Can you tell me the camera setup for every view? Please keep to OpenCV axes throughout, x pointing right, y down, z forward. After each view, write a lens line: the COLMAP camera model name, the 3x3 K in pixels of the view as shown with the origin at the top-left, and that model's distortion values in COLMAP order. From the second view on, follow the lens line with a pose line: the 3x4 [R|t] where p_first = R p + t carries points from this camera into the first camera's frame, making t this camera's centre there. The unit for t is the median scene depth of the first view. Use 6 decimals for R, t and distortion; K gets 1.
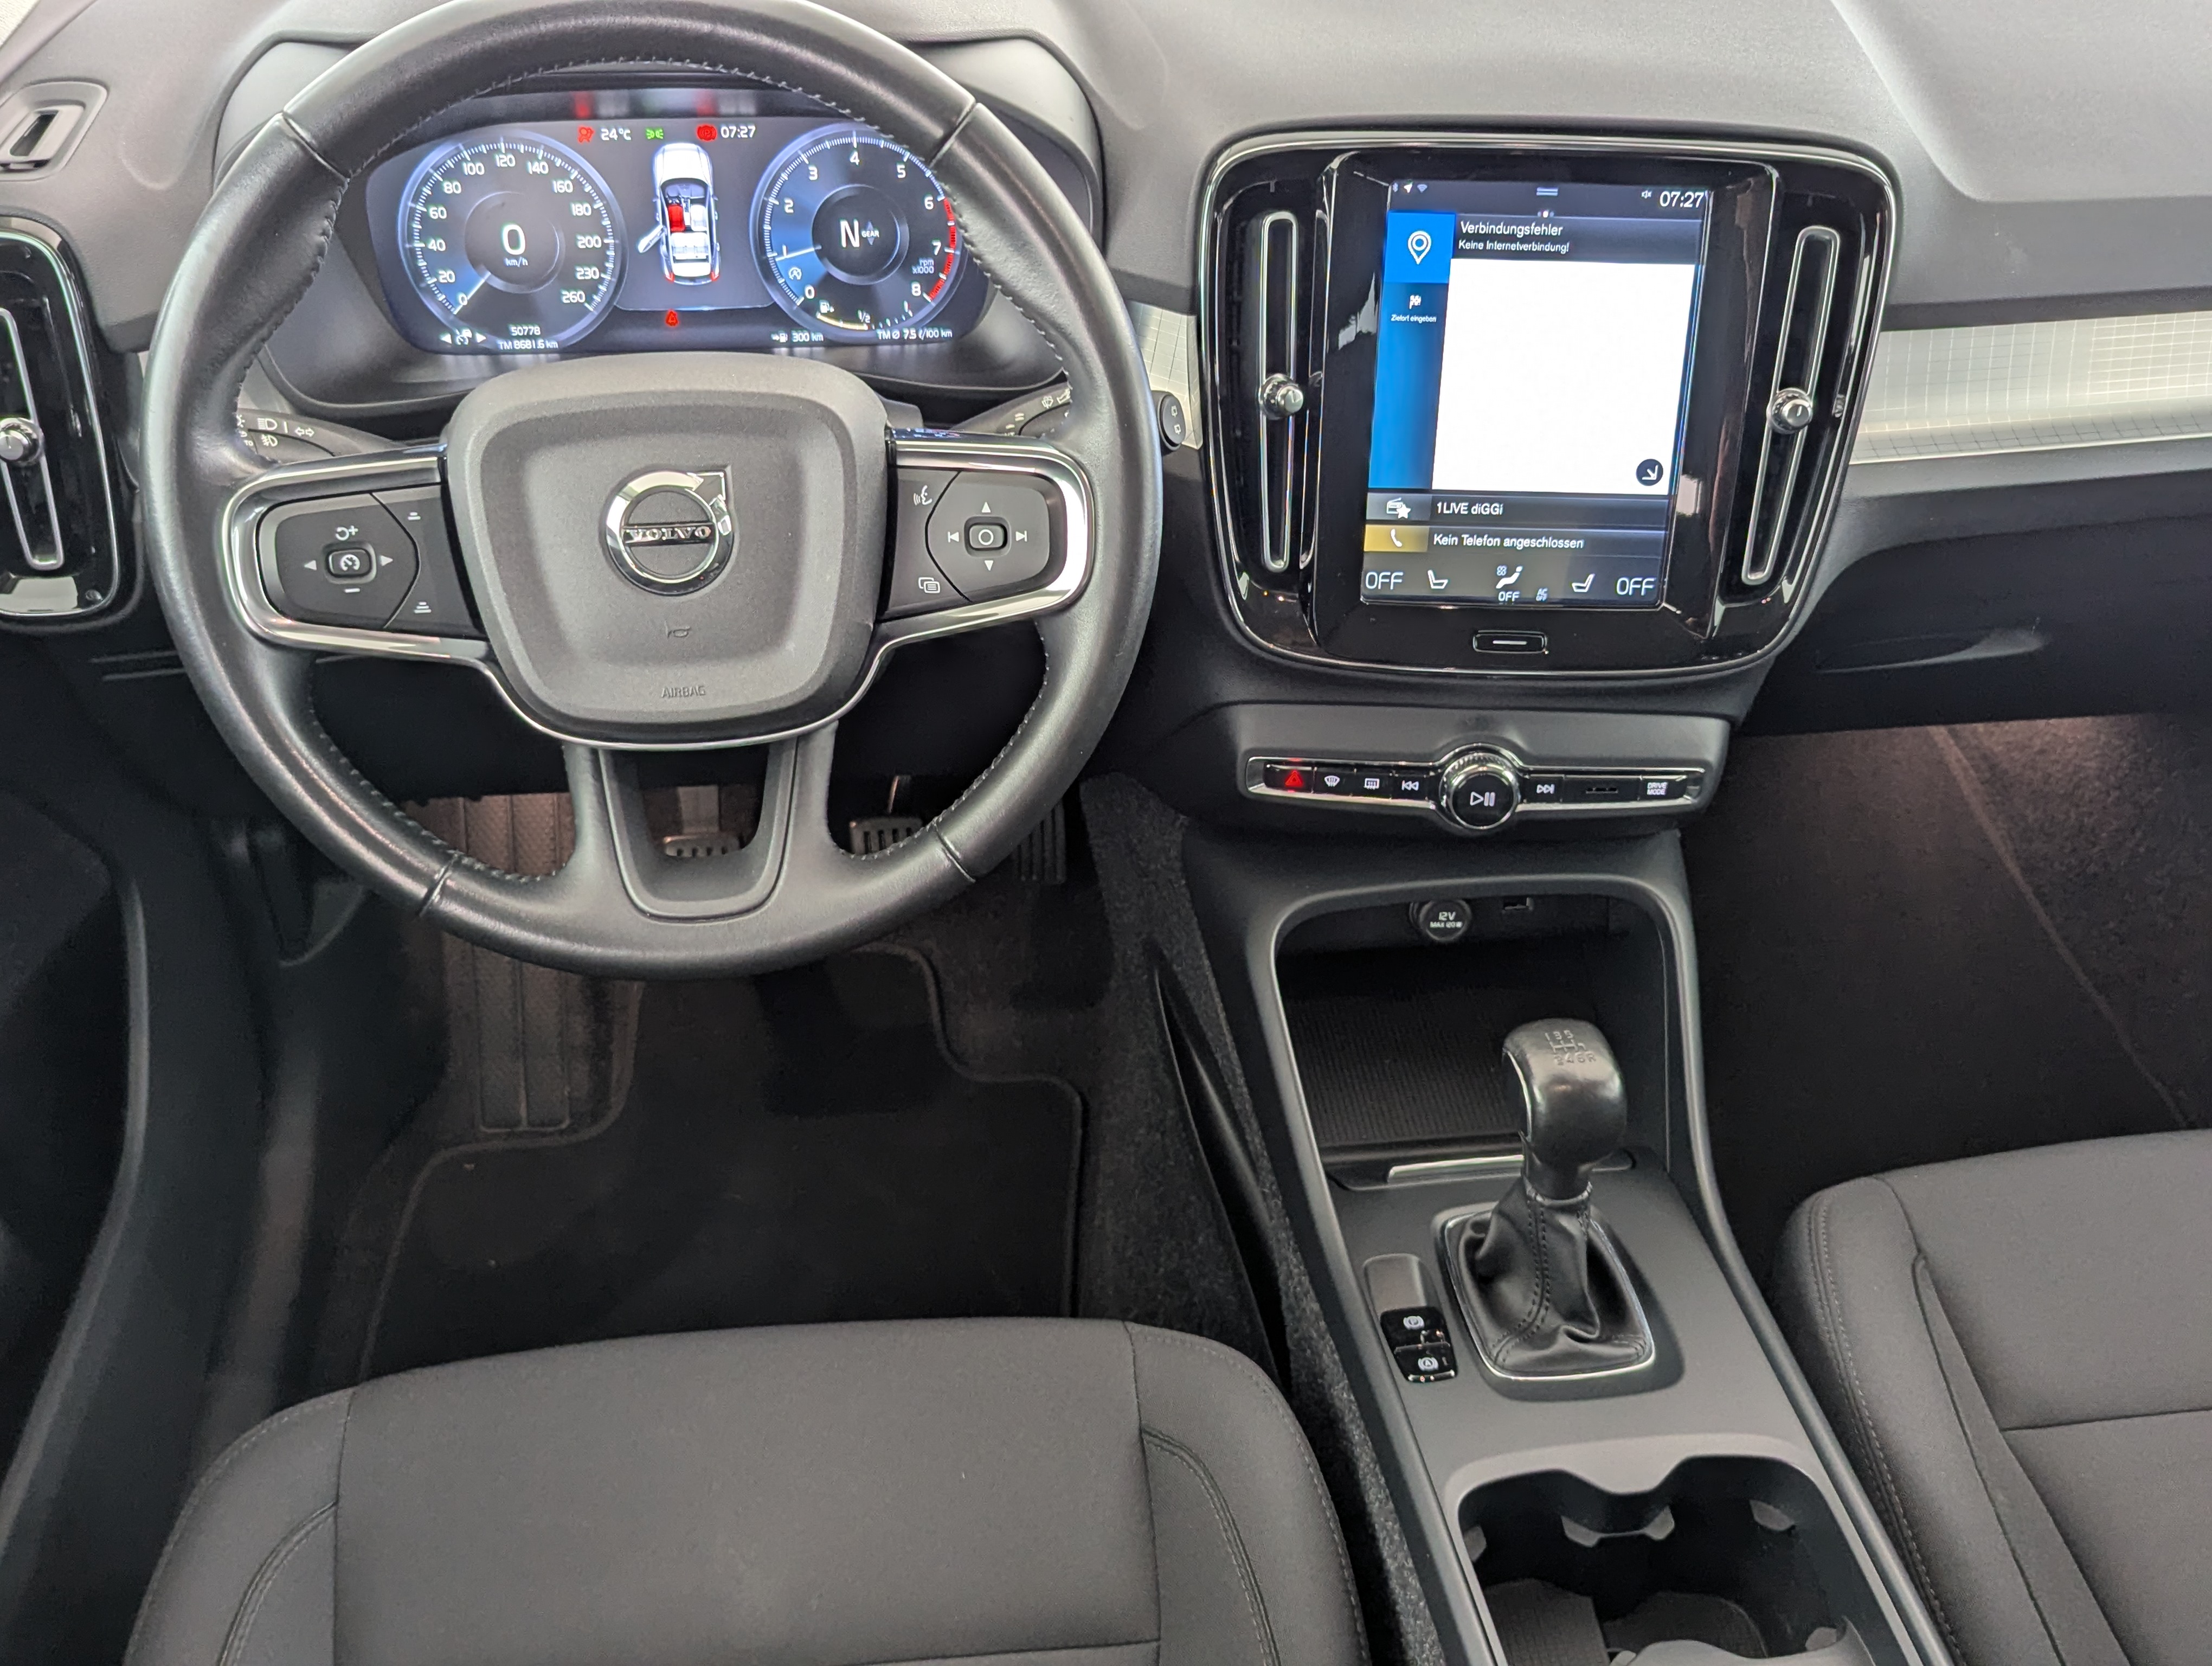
lens RADIAL K [[2074.0, 0, 1108.4], [0, 2074.0, 828.9], [0, 0, 1]] dist [0.030746, 0.000000]
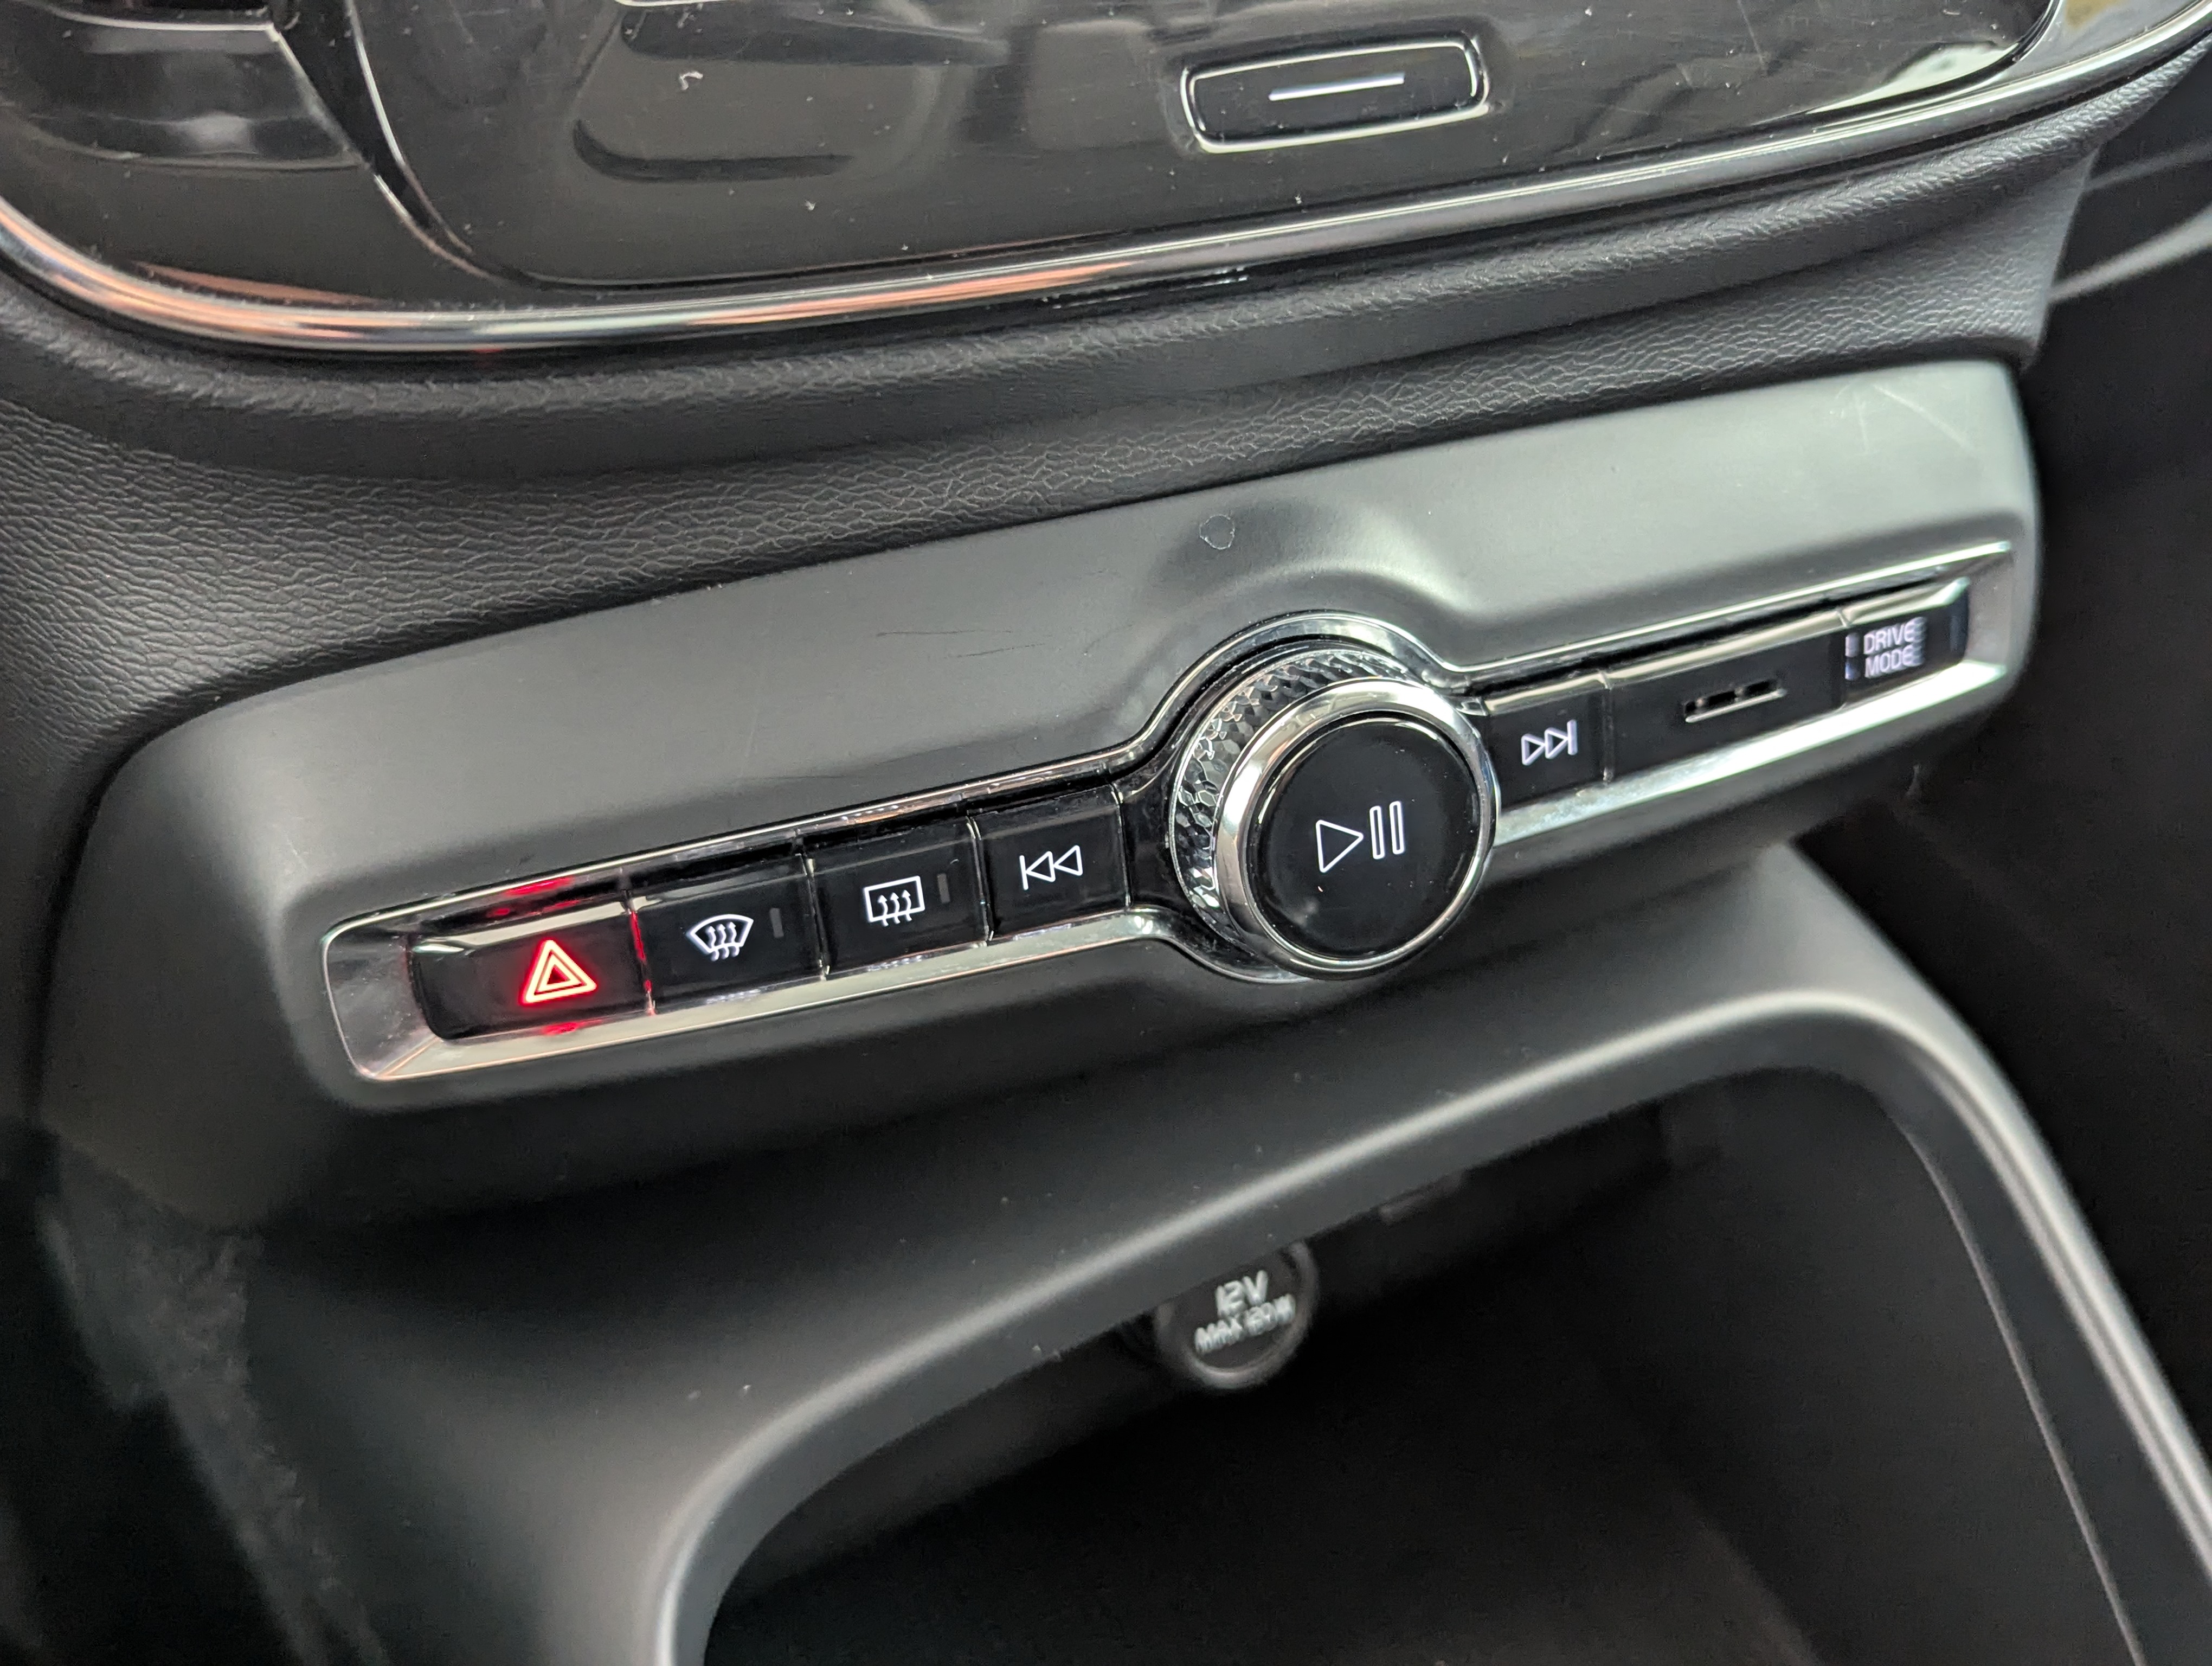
lens RADIAL K [[2074.0, 0, 1104.7], [0, 2074.0, 835.0], [0, 0, 1]] dist [0.030746, 0.000000]
pose [[0.926334, -0.251027, 0.280873, 0.096345], [0.277700, 0.958861, -0.058898, -0.009730], [-0.254533, 0.132558, 0.957936, 0.869981]]
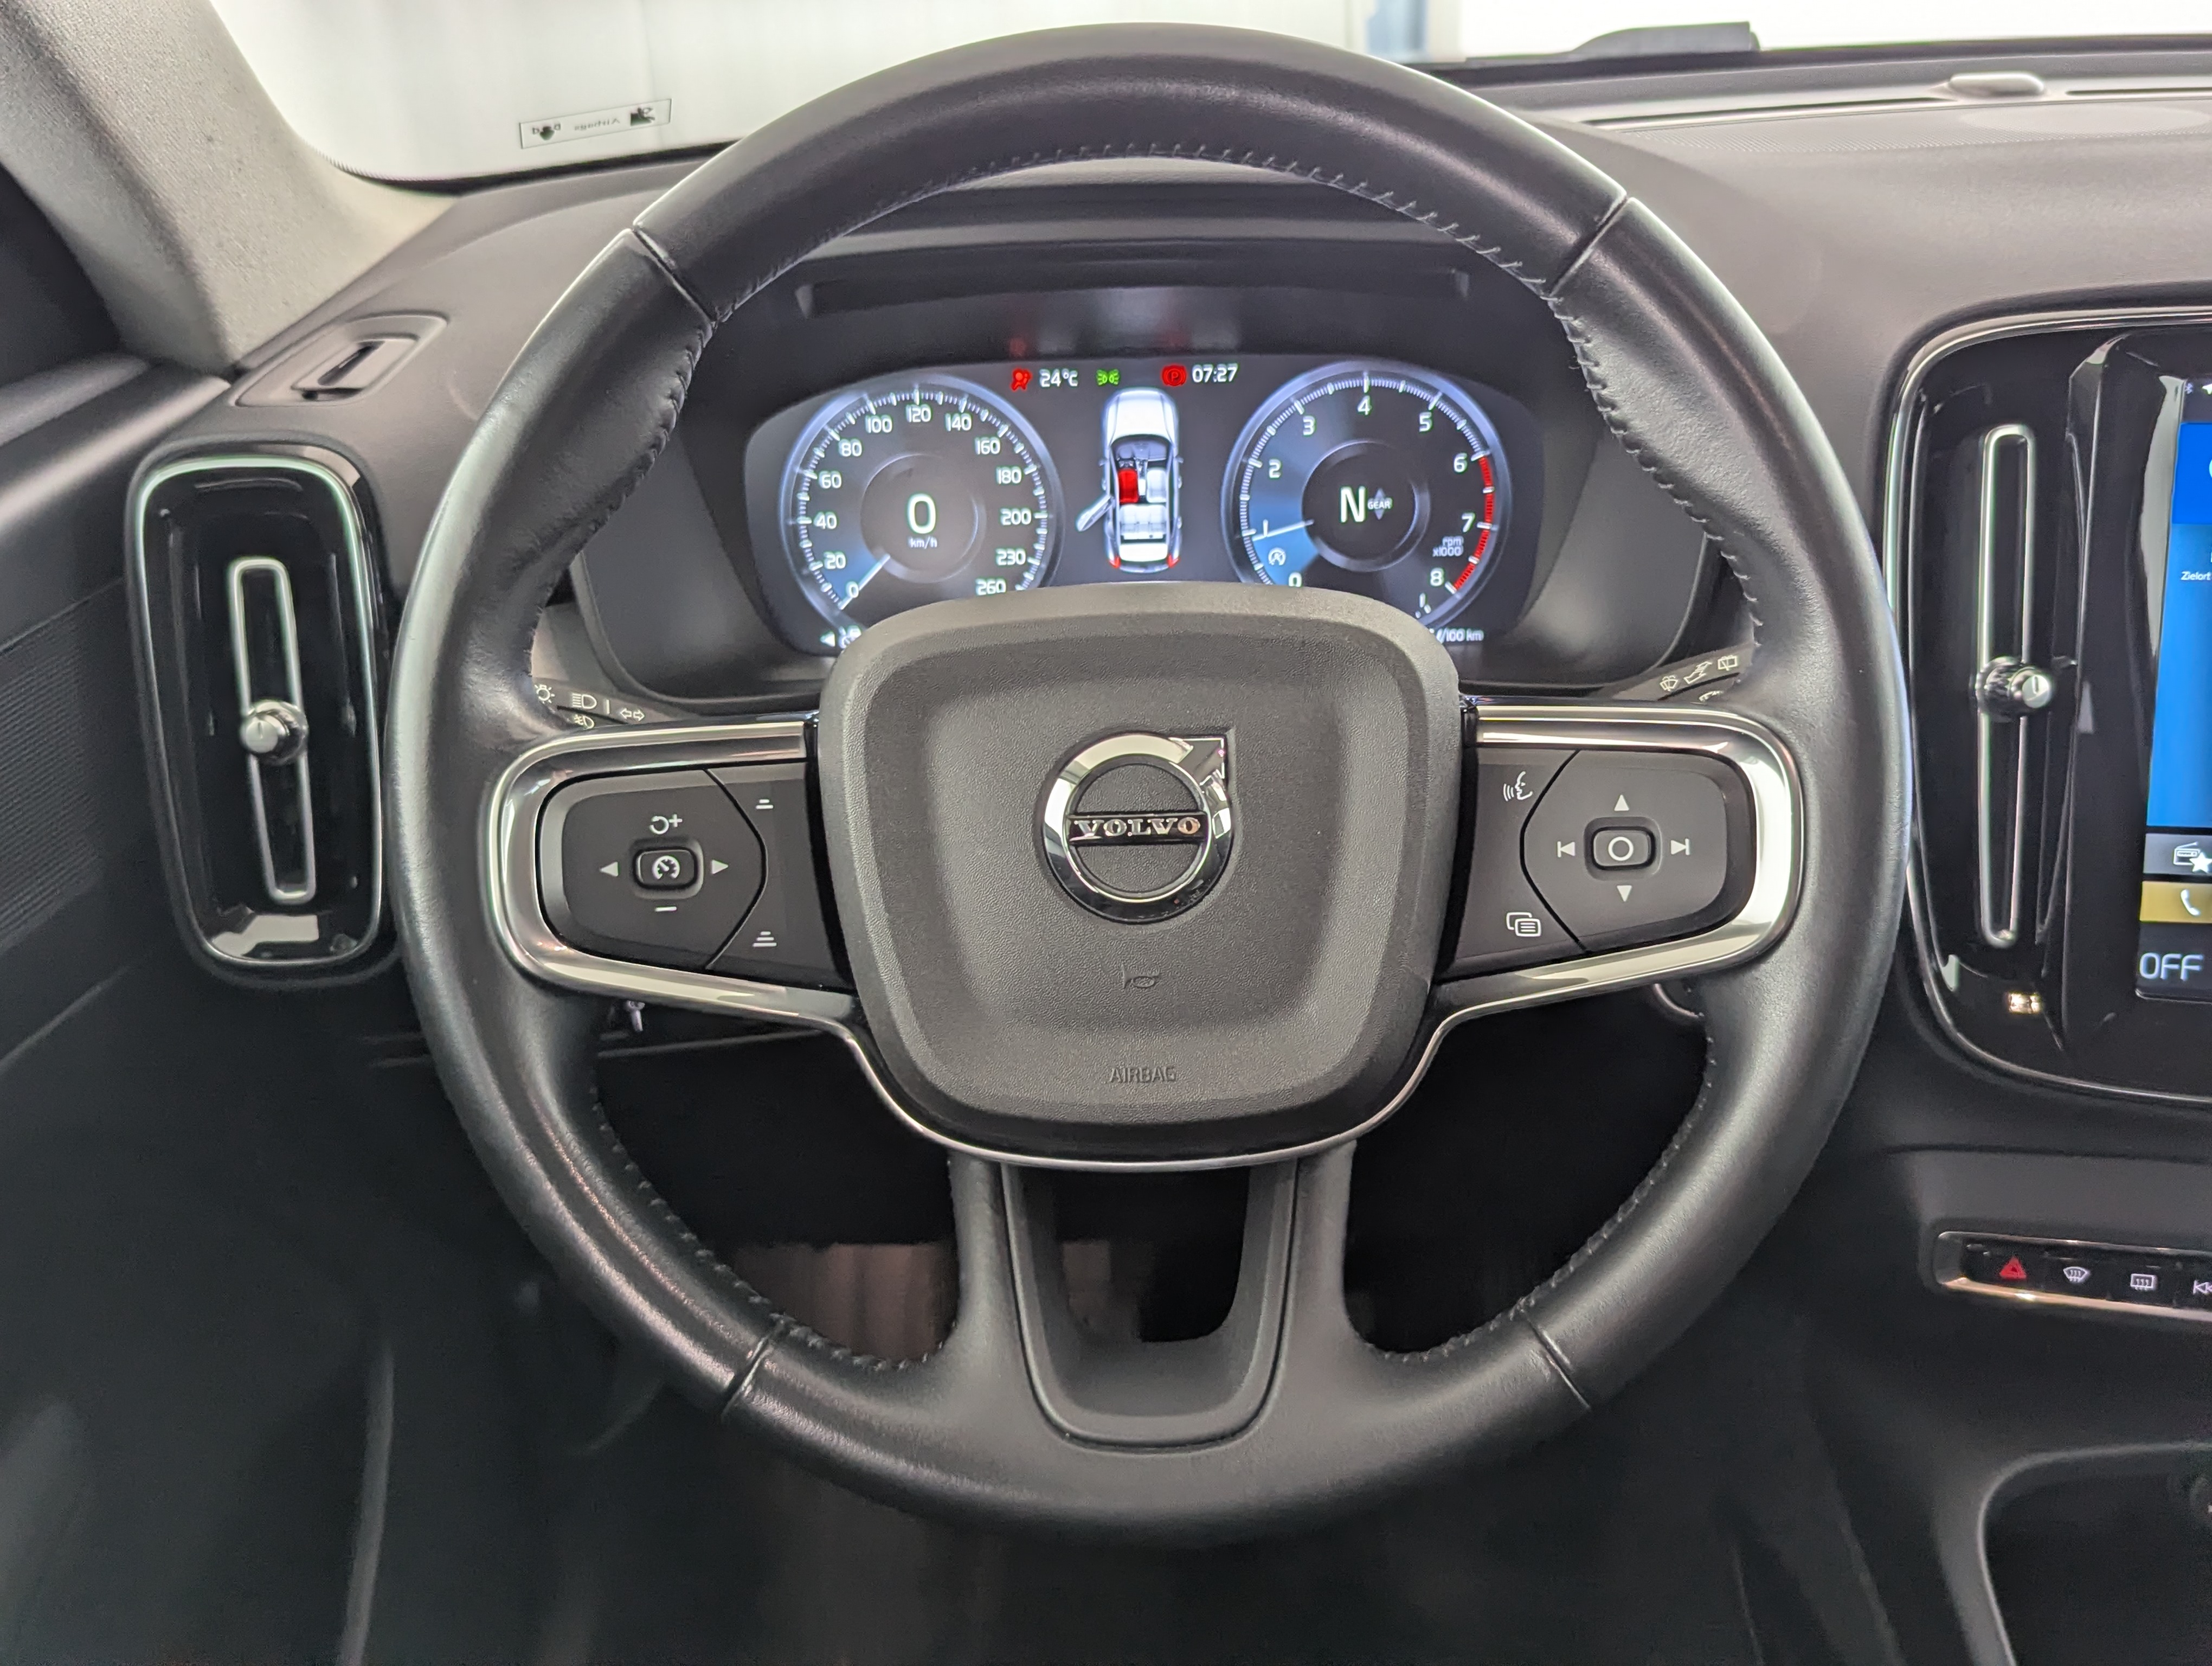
lens RADIAL K [[2074.0, 0, 1098.2], [0, 2074.0, 850.9], [0, 0, 1]] dist [0.030746, 0.000000]
pose [[0.985875, 0.010622, -0.167143, -0.099319], [-0.047423, 0.974848, -0.217767, 0.005413], [0.160626, 0.222618, 0.961582, 0.325852]]
